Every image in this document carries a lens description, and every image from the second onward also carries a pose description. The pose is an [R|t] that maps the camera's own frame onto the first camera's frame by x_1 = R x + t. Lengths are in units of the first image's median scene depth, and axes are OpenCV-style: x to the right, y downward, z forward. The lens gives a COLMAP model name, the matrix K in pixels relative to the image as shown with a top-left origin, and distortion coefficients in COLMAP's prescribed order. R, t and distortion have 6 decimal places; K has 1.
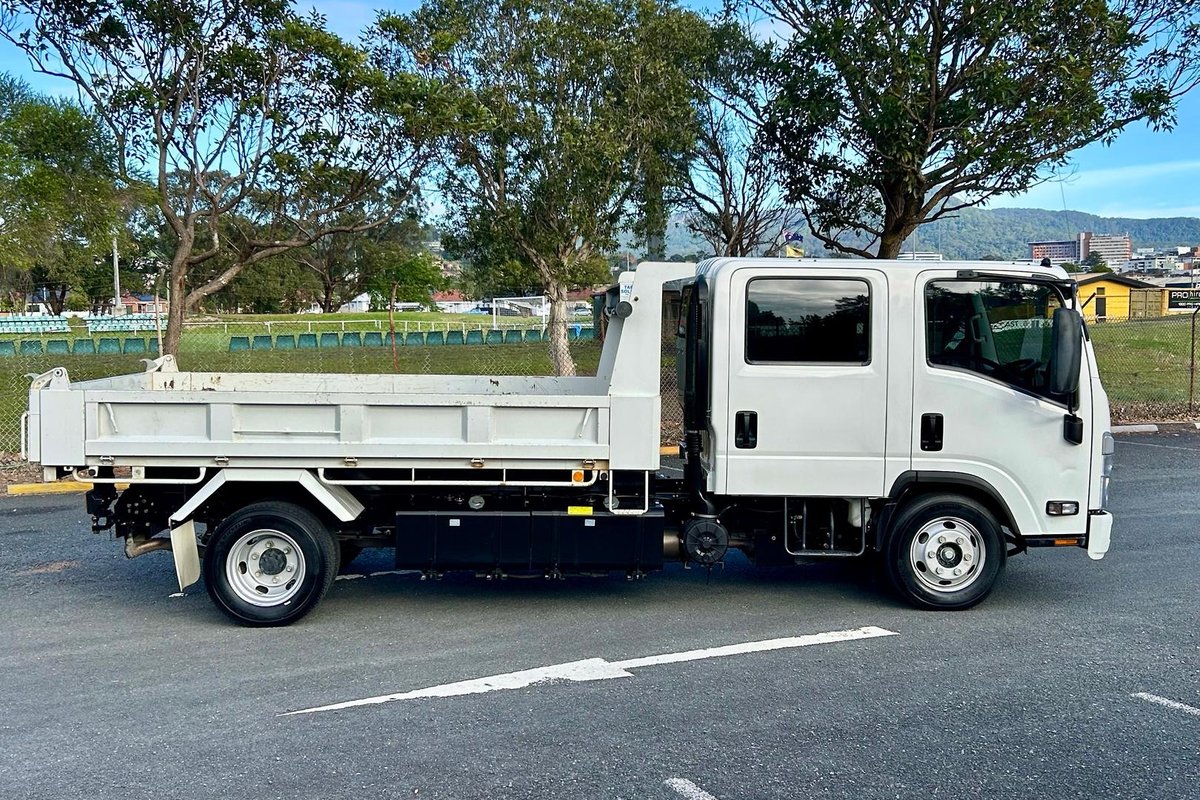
lens RADIAL K [[1445.6, 0, 597.0], [0, 1445.6, 402.5], [0, 0, 1]] dist [0.137931, -0.329416]
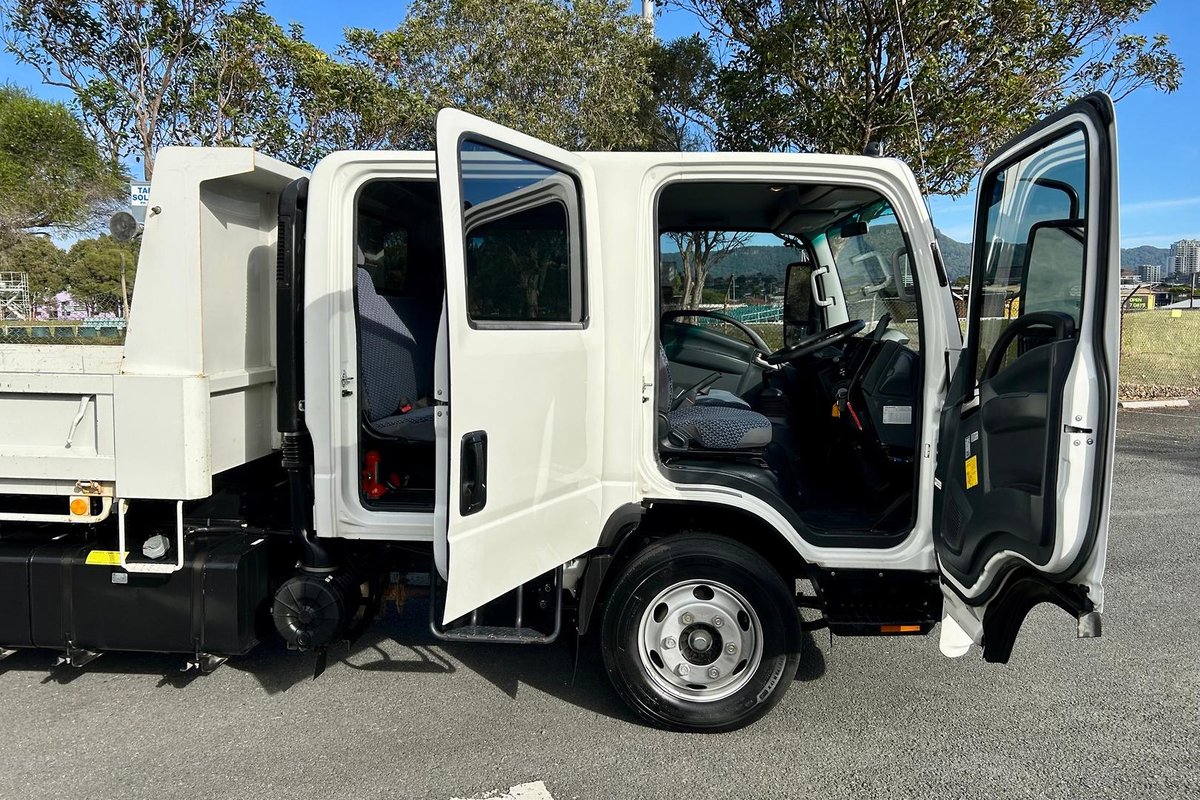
lens RADIAL K [[917.4, 0, 599.8], [0, 917.4, 397.3], [0, 0, 1]] dist [0.060221, -0.059776]
pose [[0.992614, 0.008803, -0.120998, 0.245065], [-0.006211, 0.999744, 0.021777, -0.004924], [0.121158, -0.020864, 0.992414, 0.618094]]
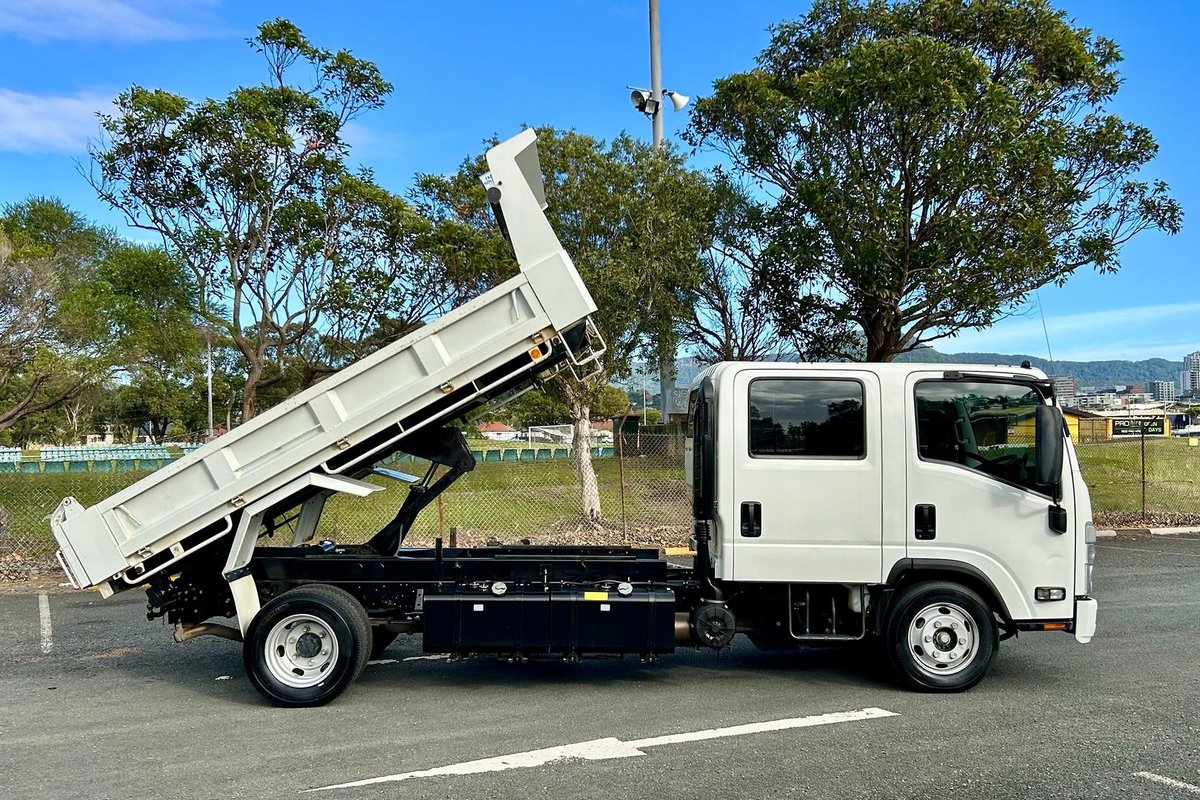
lens RADIAL K [[1226.6, 0, 586.1], [0, 1226.6, 400.8], [0, 0, 1]] dist [0.042129, -0.031935]
pose [[0.999610, -0.006435, -0.027178, 0.006519], [0.003717, 0.995090, -0.098902, 0.019928], [0.027681, 0.098763, 0.994726, 0.084745]]
